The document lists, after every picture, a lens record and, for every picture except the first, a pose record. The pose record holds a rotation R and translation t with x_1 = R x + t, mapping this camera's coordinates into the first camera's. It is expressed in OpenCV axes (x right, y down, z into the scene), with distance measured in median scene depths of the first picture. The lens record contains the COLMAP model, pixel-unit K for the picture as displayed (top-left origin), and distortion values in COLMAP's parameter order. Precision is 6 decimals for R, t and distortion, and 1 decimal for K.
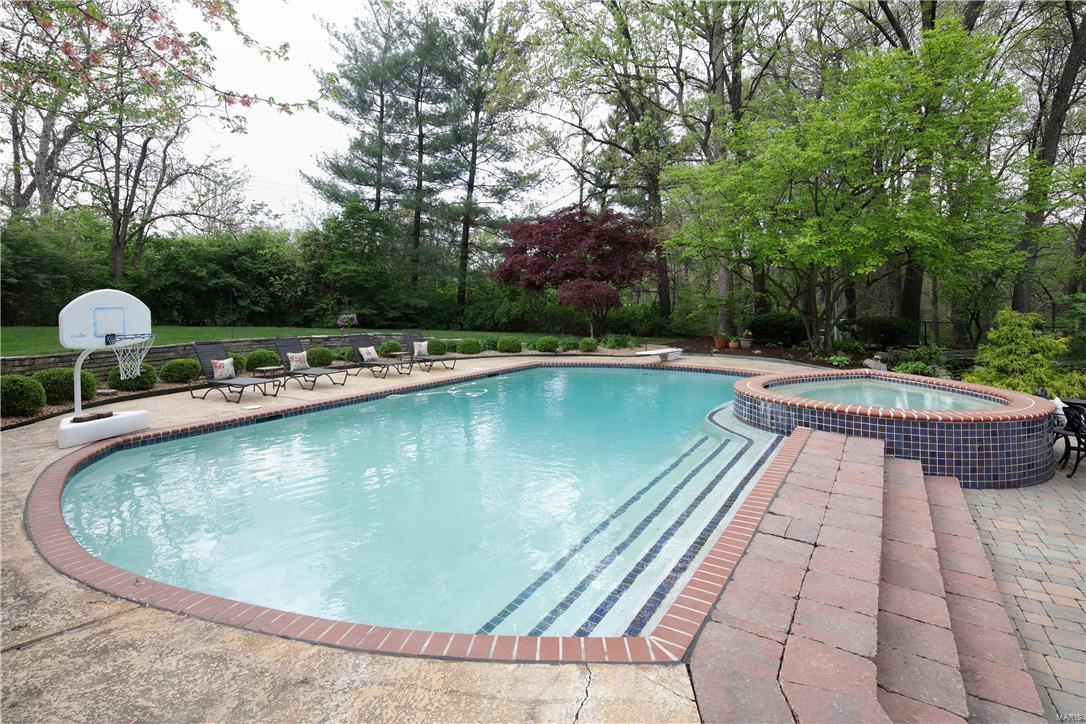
lens RADIAL K [[520.8, 0, 542.0], [0, 520.8, 302.4], [0, 0, 1]] dist [-0.000056, -0.000219]
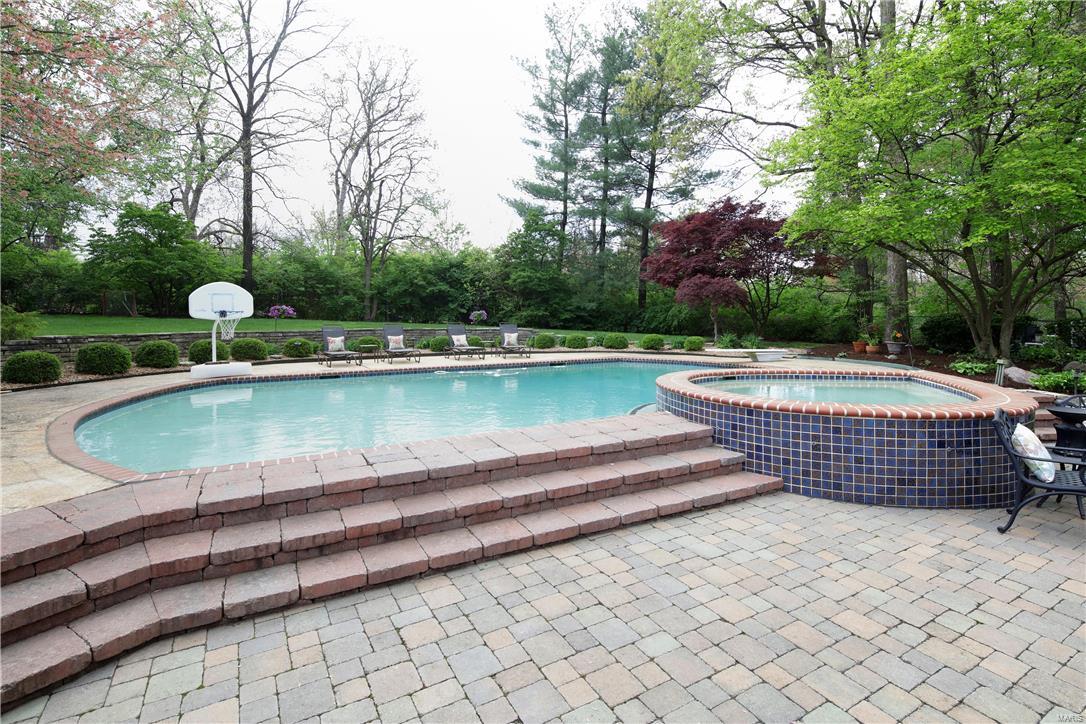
lens RADIAL K [[519.4, 0, 542.2], [0, 519.4, 317.8], [0, 0, 1]] dist [0.002470, -0.000142]
pose [[0.879461, 0.006062, -0.475932, 0.363766], [-0.002023, 0.999957, 0.008998, 0.032165], [0.475966, -0.006951, 0.879436, 0.042304]]
